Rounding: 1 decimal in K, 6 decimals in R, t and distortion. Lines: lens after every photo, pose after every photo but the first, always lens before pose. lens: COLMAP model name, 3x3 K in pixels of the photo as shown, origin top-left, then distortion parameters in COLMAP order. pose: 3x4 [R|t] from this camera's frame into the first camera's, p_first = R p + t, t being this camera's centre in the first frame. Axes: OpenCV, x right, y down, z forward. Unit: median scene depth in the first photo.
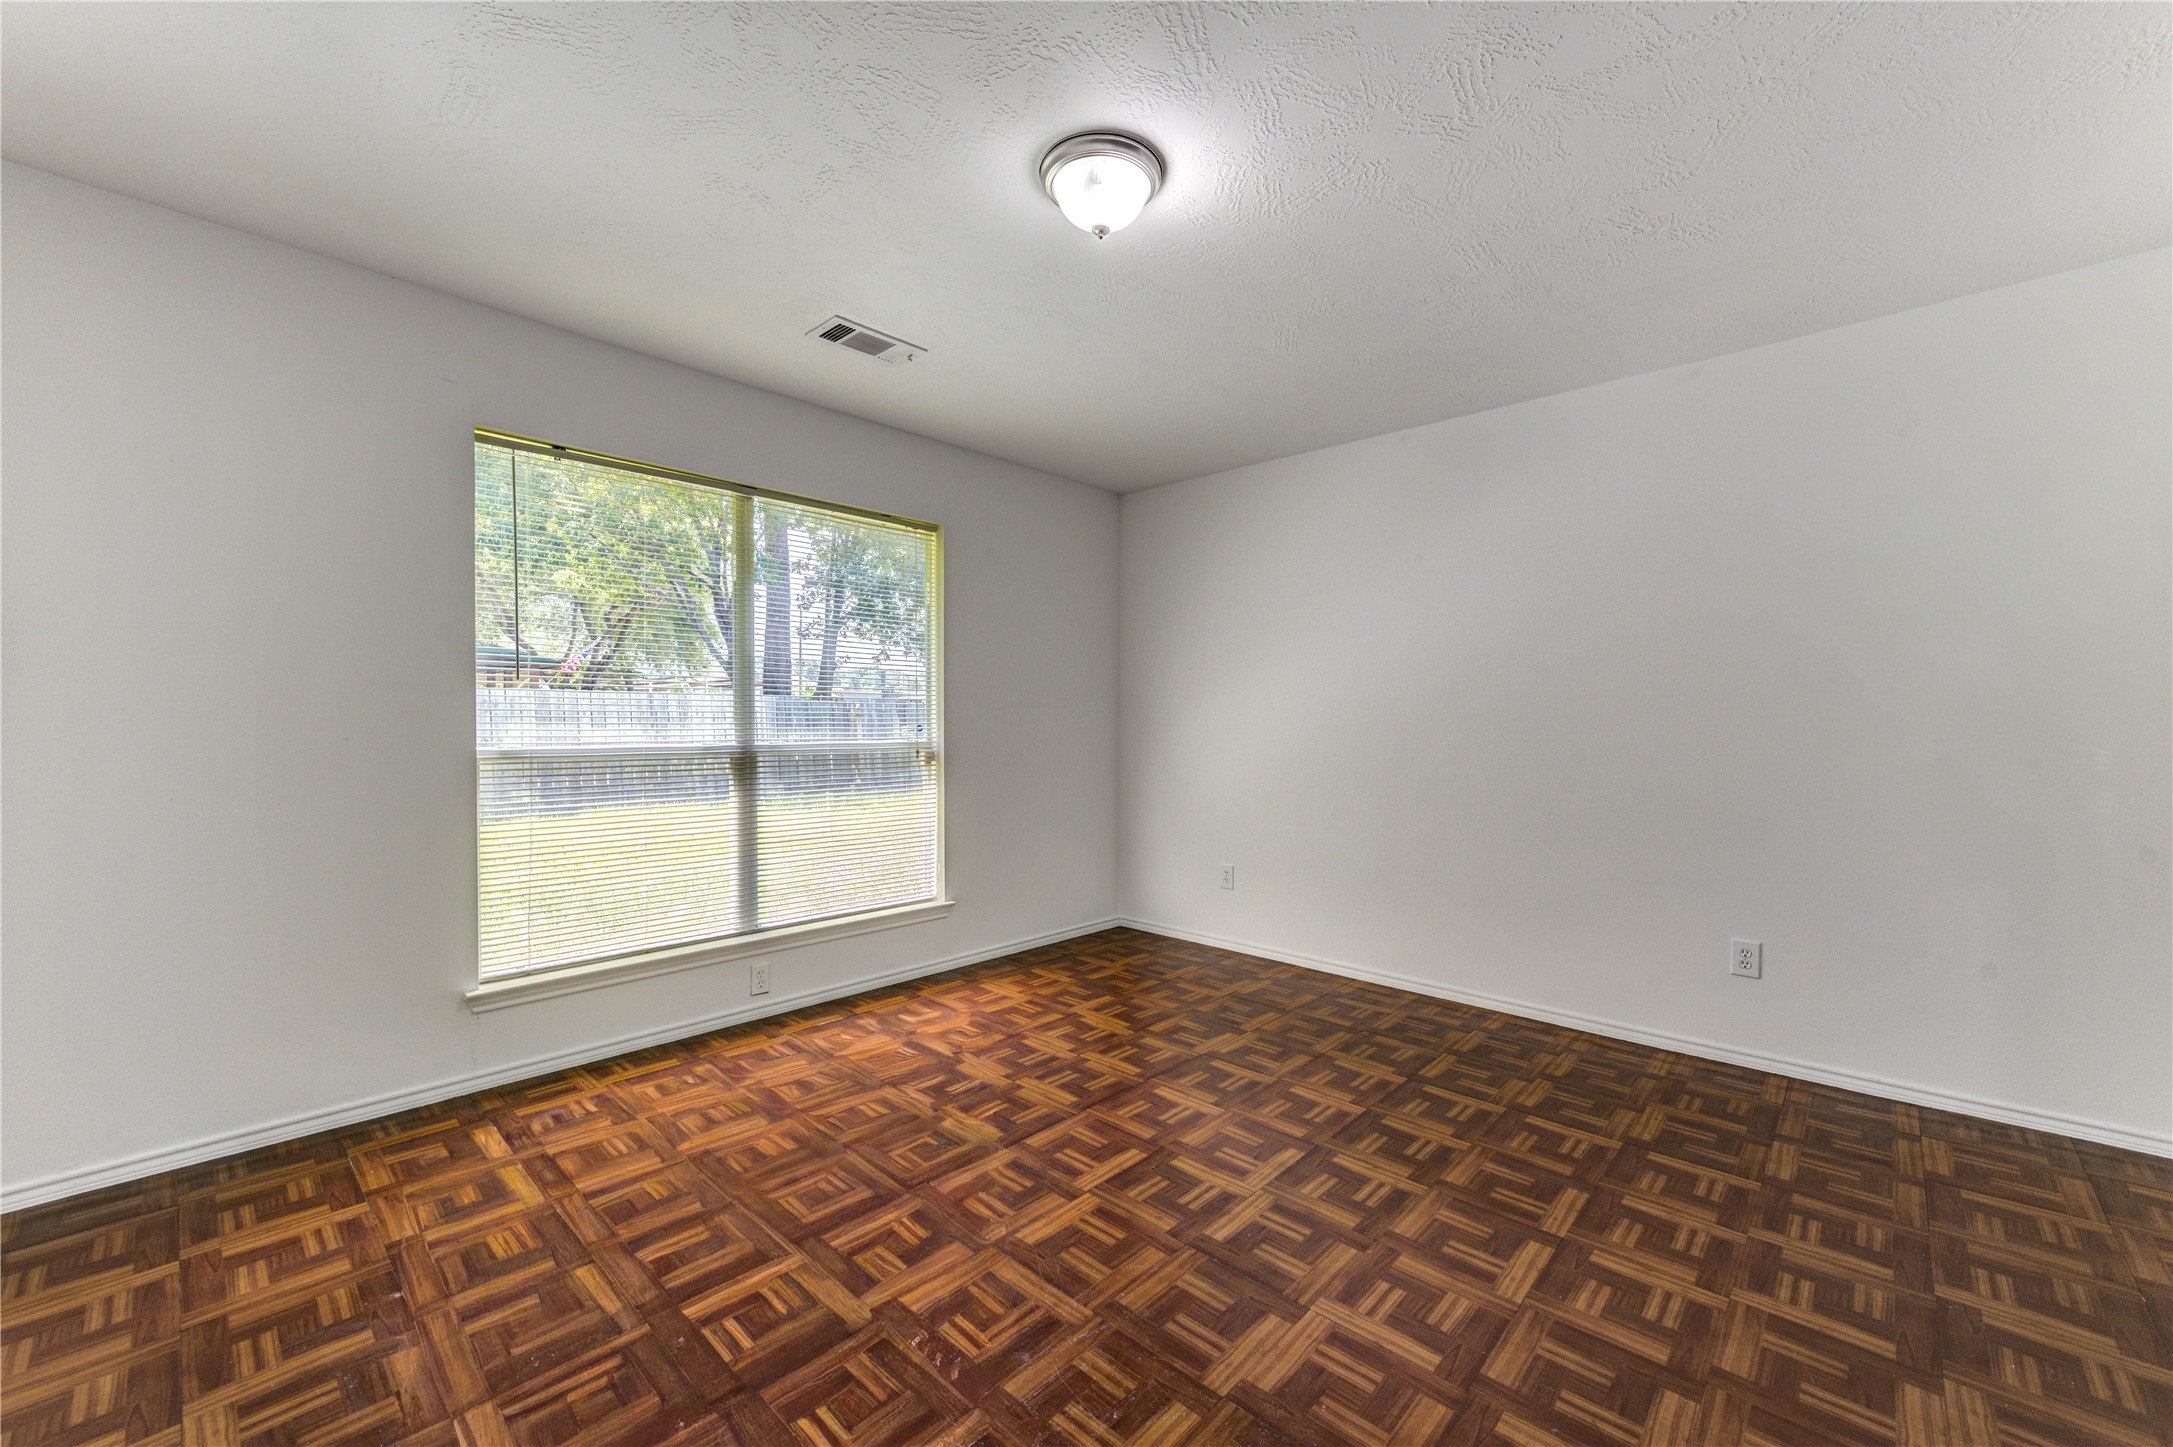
lens RADIAL K [[854.4, 0, 1104.2], [0, 854.4, 722.2], [0, 0, 1]] dist [0.004211, 0.000861]
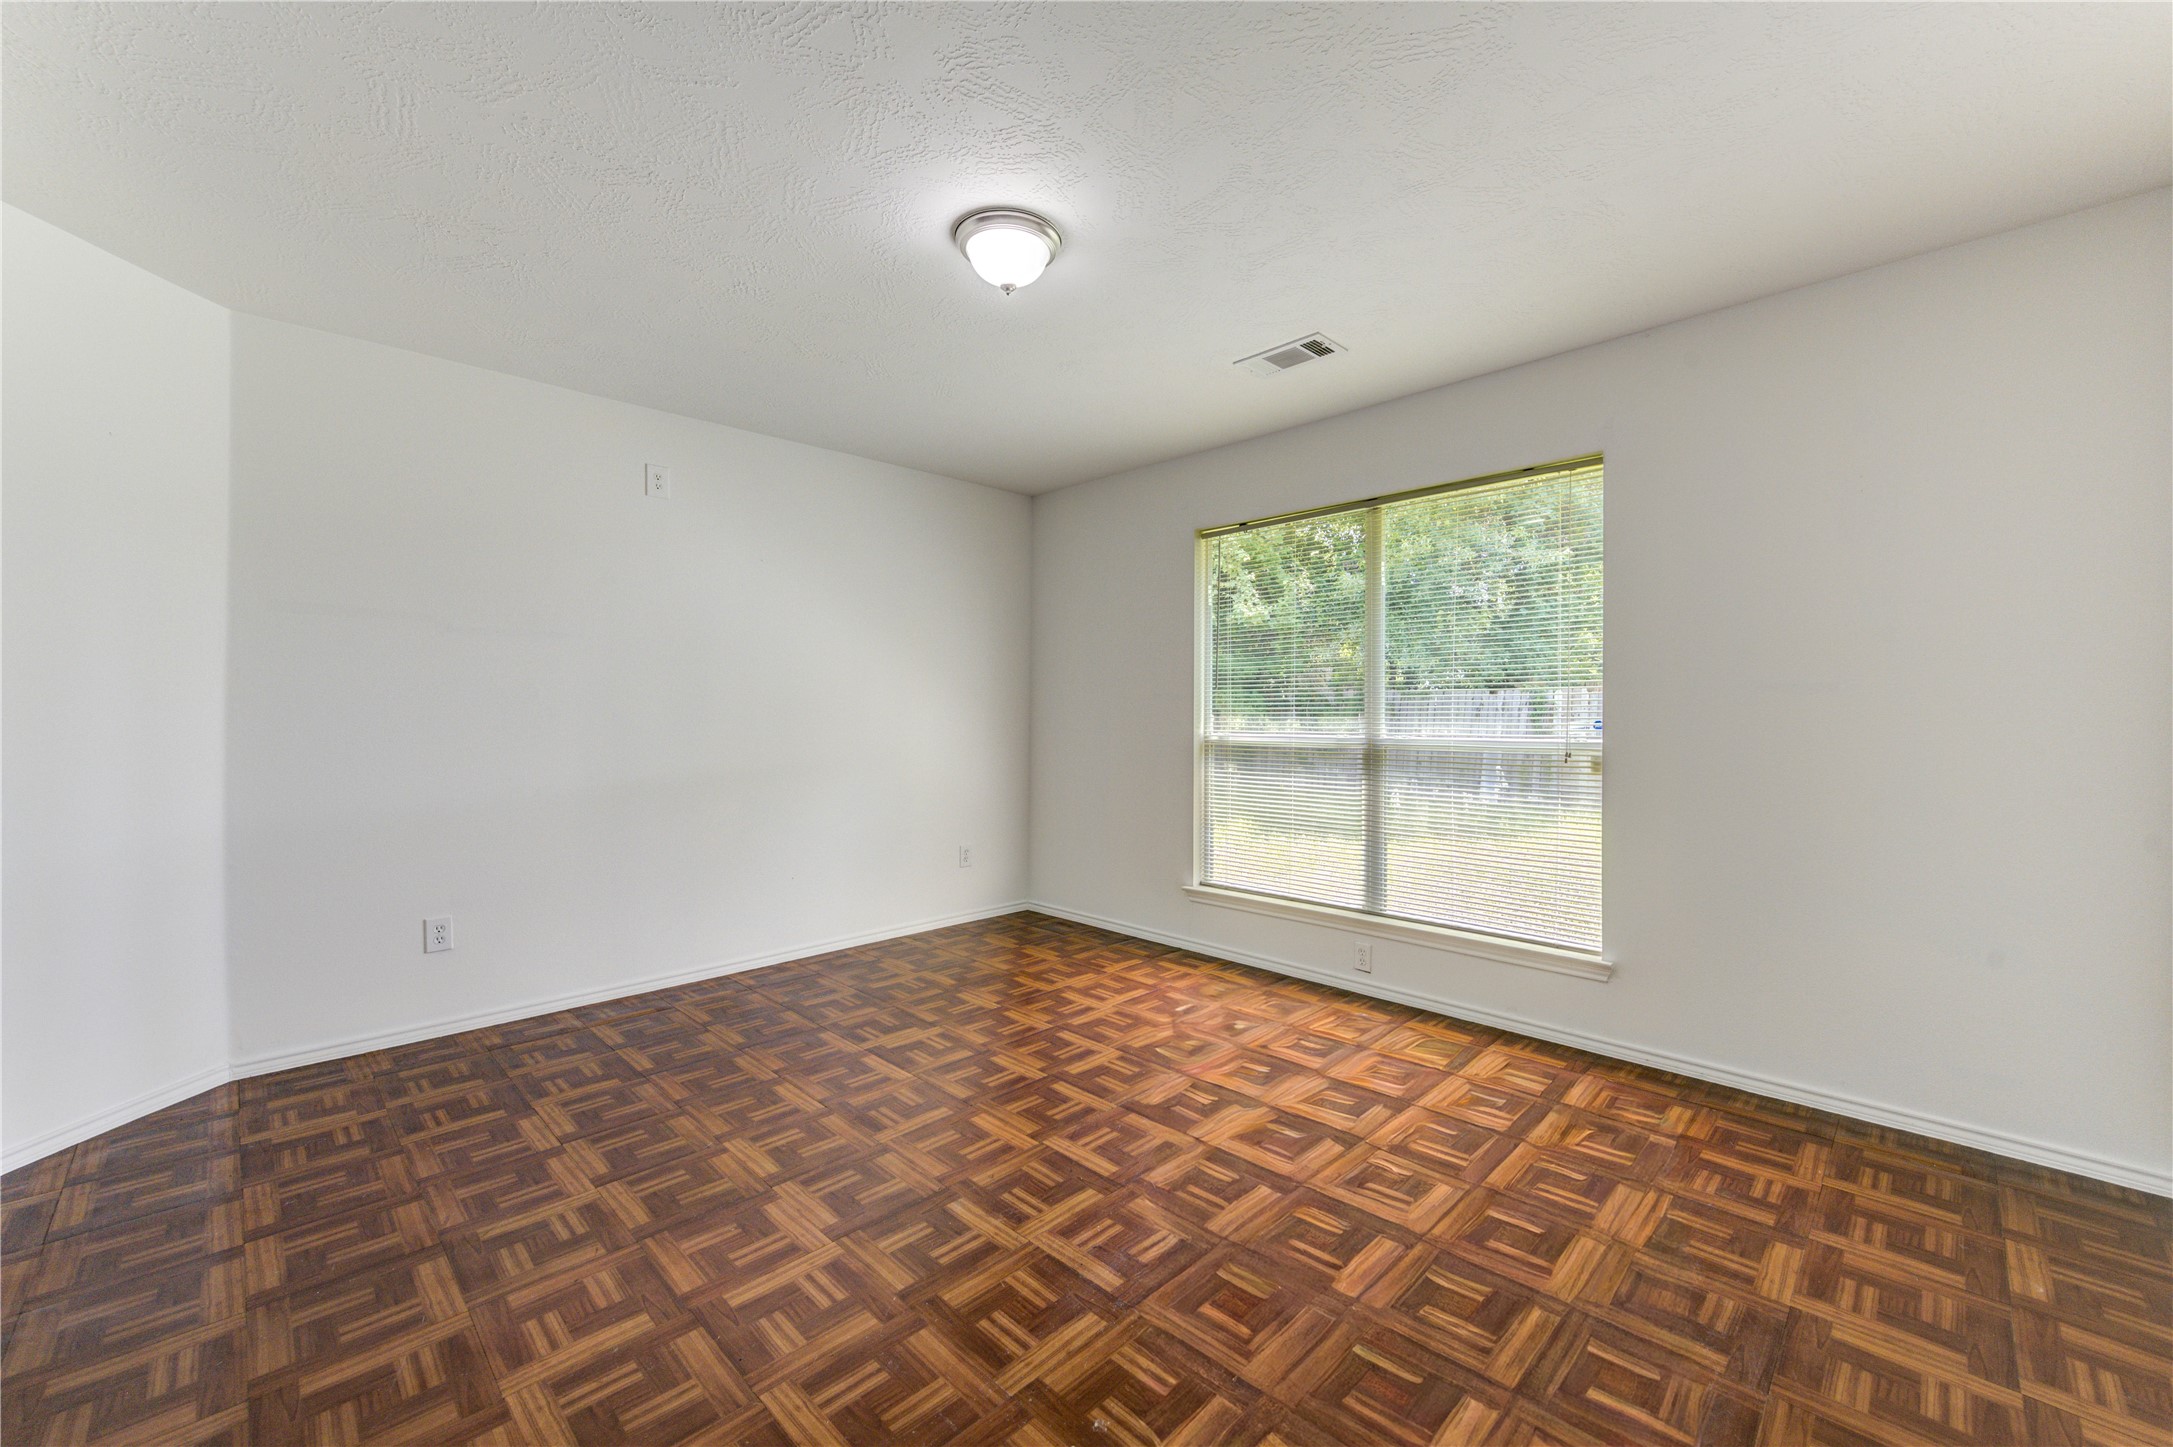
lens RADIAL K [[854.4, 0, 1100.7], [0, 854.4, 724.3], [0, 0, 1]] dist [0.004211, 0.000861]
pose [[-0.035117, 0.007661, -0.999354, 1.035967], [-0.001101, 0.999970, 0.007705, -0.000832], [0.999383, 0.001371, -0.035107, 1.071452]]
